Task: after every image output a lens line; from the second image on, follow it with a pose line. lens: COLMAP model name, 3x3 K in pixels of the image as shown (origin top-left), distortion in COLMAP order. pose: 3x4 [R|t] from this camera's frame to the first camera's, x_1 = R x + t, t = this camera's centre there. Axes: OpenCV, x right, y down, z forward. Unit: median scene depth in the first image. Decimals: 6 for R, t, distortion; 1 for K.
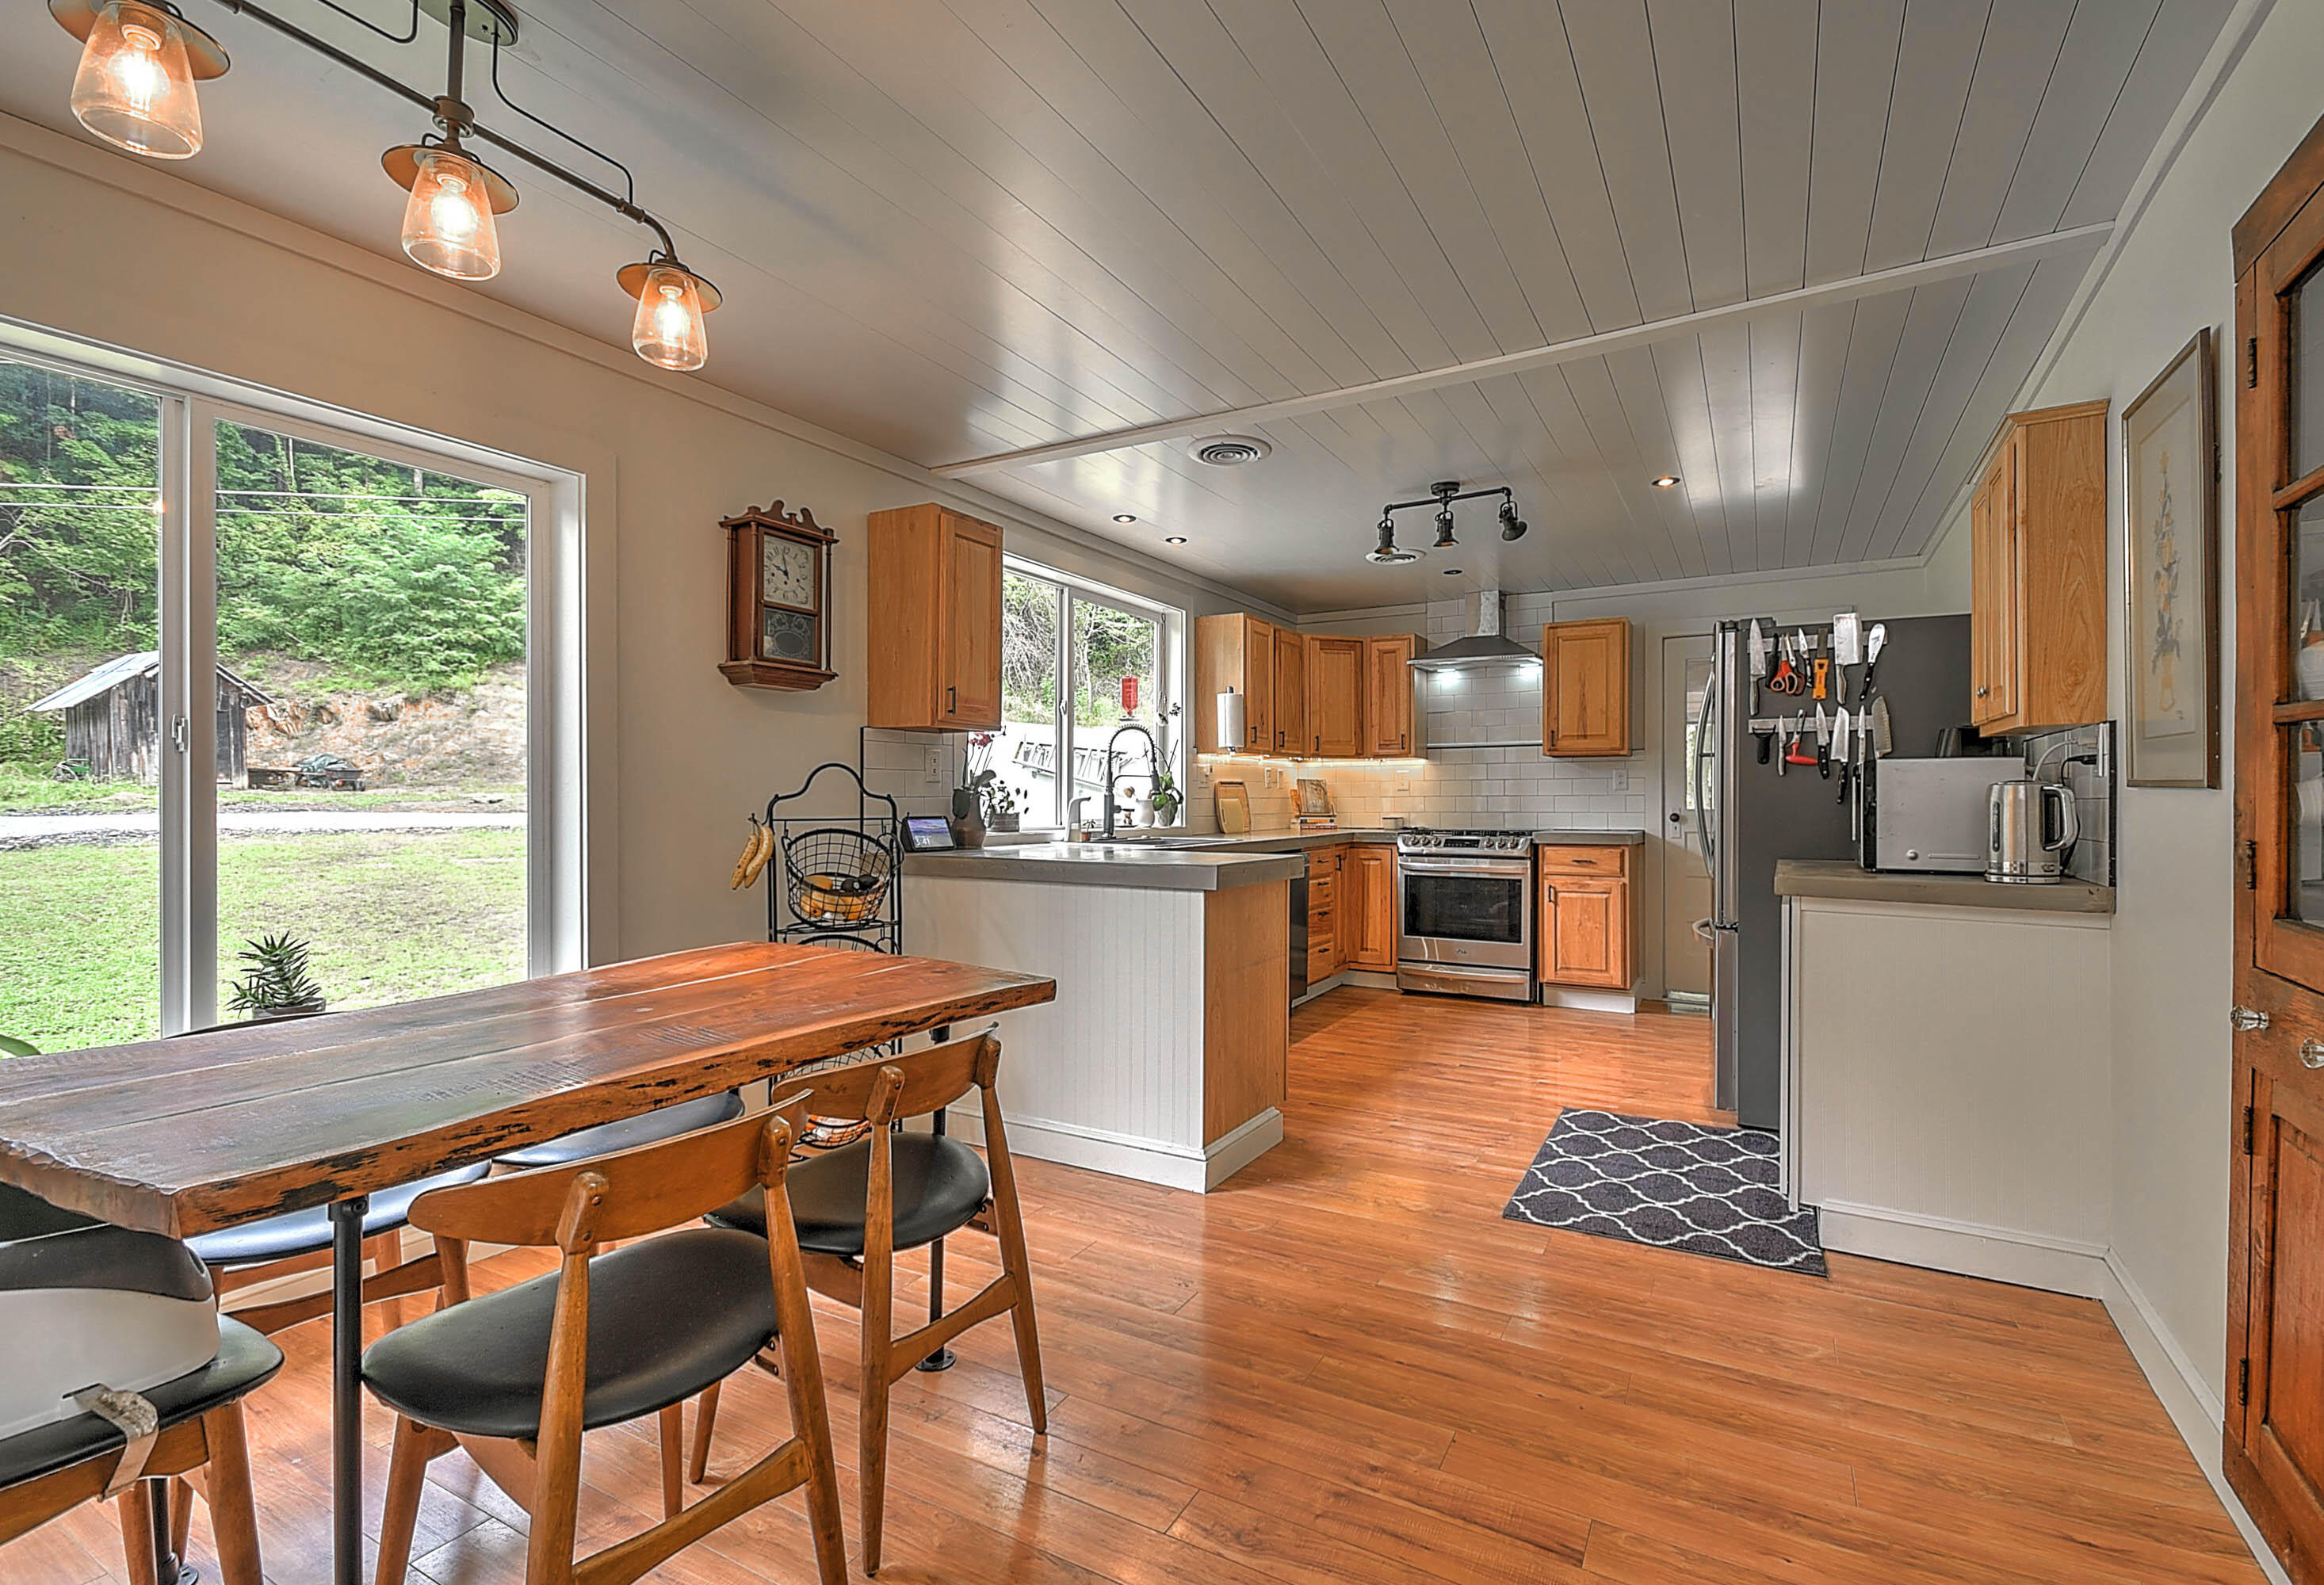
lens RADIAL K [[1041.1, 0, 1227.2], [0, 1041.1, 798.9], [0, 0, 1]] dist [0.004178, 0.000345]
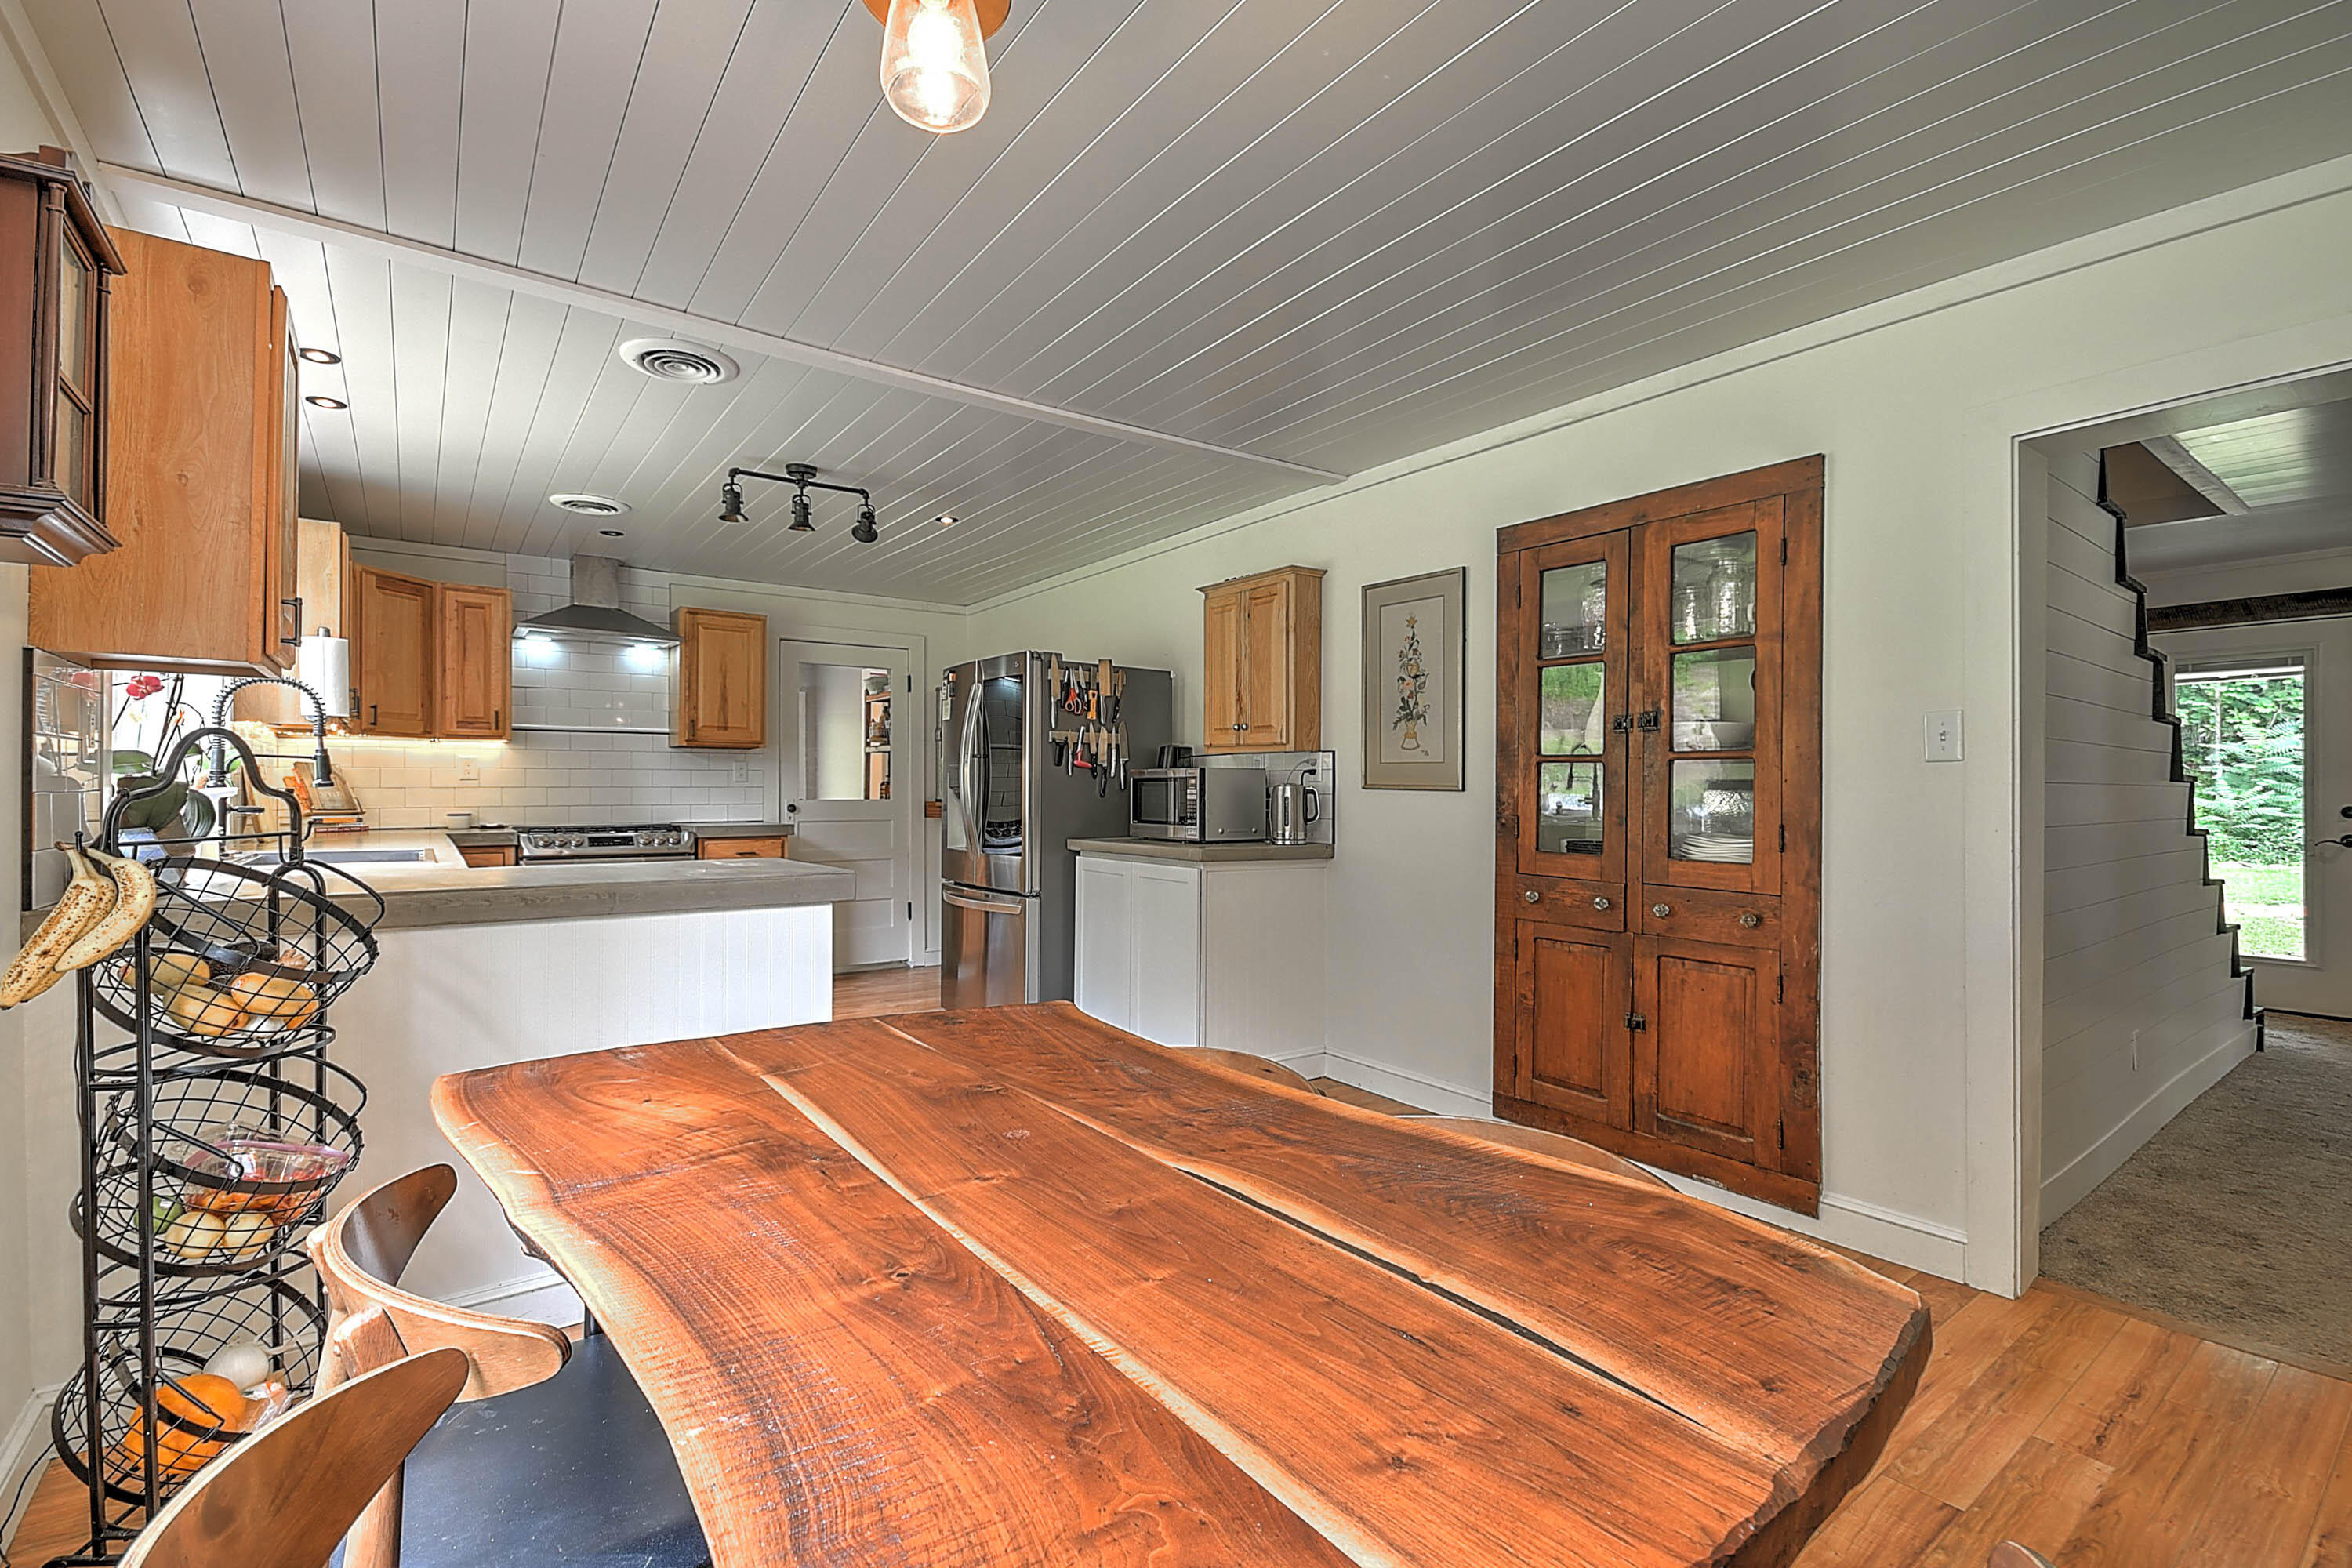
lens RADIAL K [[995.9, 0, 1179.4], [0, 995.9, 786.4], [0, 0, 1]] dist [0.000299, 0.000013]
pose [[0.437973, 0.004162, 0.898979, -0.509534], [-0.003818, 0.999989, -0.002769, -0.005165], [-0.898980, -0.002219, 0.437984, 0.307200]]
